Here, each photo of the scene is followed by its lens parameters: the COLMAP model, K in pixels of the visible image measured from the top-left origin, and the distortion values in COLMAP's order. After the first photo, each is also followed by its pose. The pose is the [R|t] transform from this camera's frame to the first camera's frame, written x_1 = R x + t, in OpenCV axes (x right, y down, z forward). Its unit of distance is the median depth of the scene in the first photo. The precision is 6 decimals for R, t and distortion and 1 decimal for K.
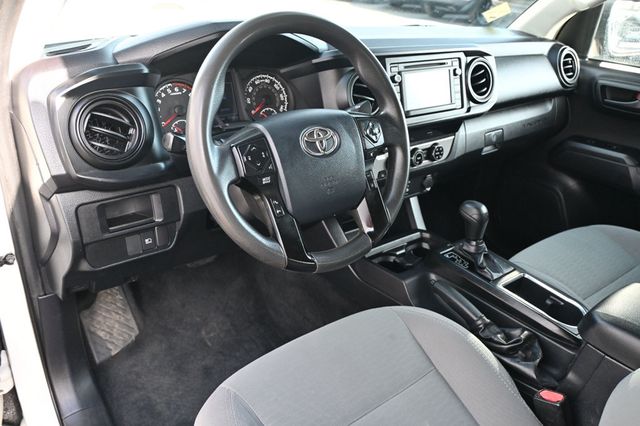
lens RADIAL K [[518.0, 0, 320.0], [0, 518.0, 213.0], [0, 0, 1]] dist [-0.004646, 0.000805]
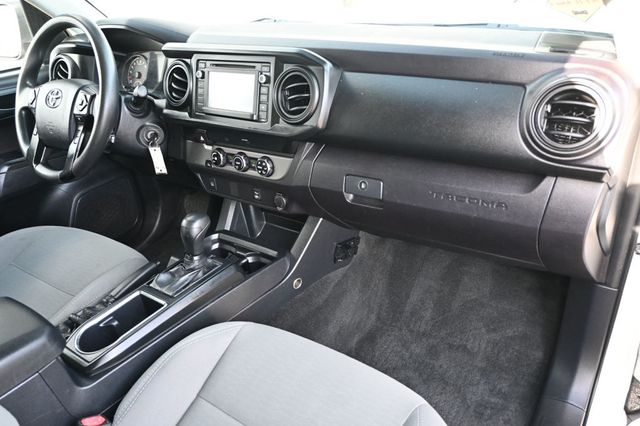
lens RADIAL K [[500.8, 0, 320.0], [0, 500.8, 213.0], [0, 0, 1]] dist [0.004241, 0.002310]
pose [[0.287531, 0.370436, -0.883234, 1.243086], [-0.331997, 0.903550, 0.270877, -0.370043], [0.898390, 0.215345, 0.382783, 0.918408]]
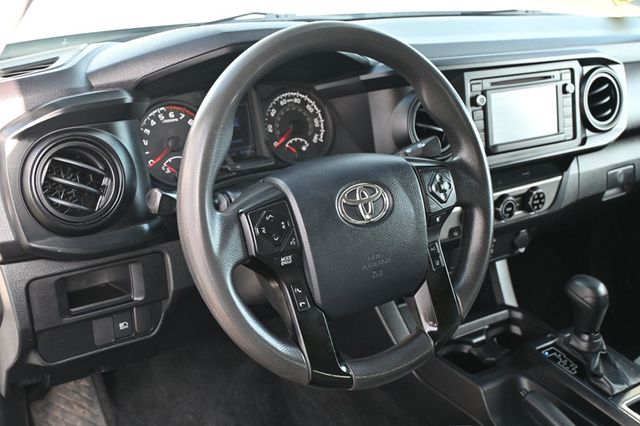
lens RADIAL K [[720.6, 0, 320.0], [0, 720.6, 213.0], [0, 0, 1]] dist [0.015401, -0.005199]
pose [[0.996626, 0.034241, -0.074596, 0.010217], [-0.036665, 0.998835, -0.031370, -0.069061], [0.073435, 0.033999, 0.996720, 0.008011]]
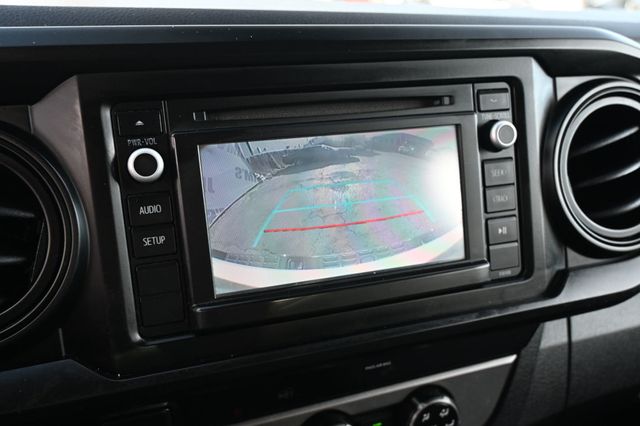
lens RADIAL K [[560.2, 0, 320.0], [0, 560.2, 213.0], [0, 0, 1]] dist [-0.007394, -0.000269]
pose [[0.948352, 0.062332, -0.311035, 0.303211], [-0.092820, 0.992117, -0.084189, -0.232262], [0.303336, 0.108711, 0.946662, 0.820998]]
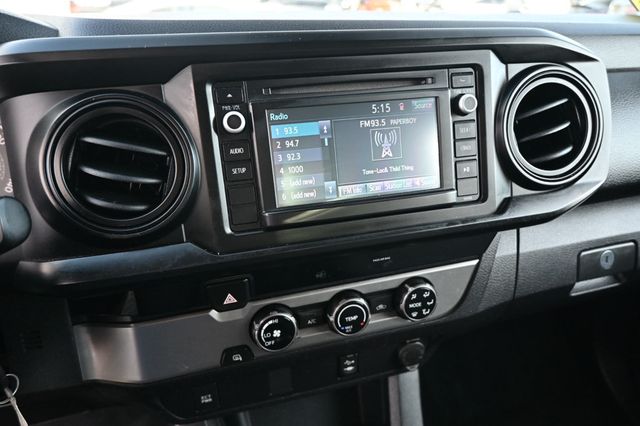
lens RADIAL K [[447.1, 0, 320.0], [0, 447.1, 213.0], [0, 0, 1]] dist [0.003869, 0.000929]
pose [[0.927401, 0.091769, -0.362638, 0.327855], [-0.102387, 0.994693, -0.010126, -0.206741], [0.359785, 0.046520, 0.931875, 0.761450]]
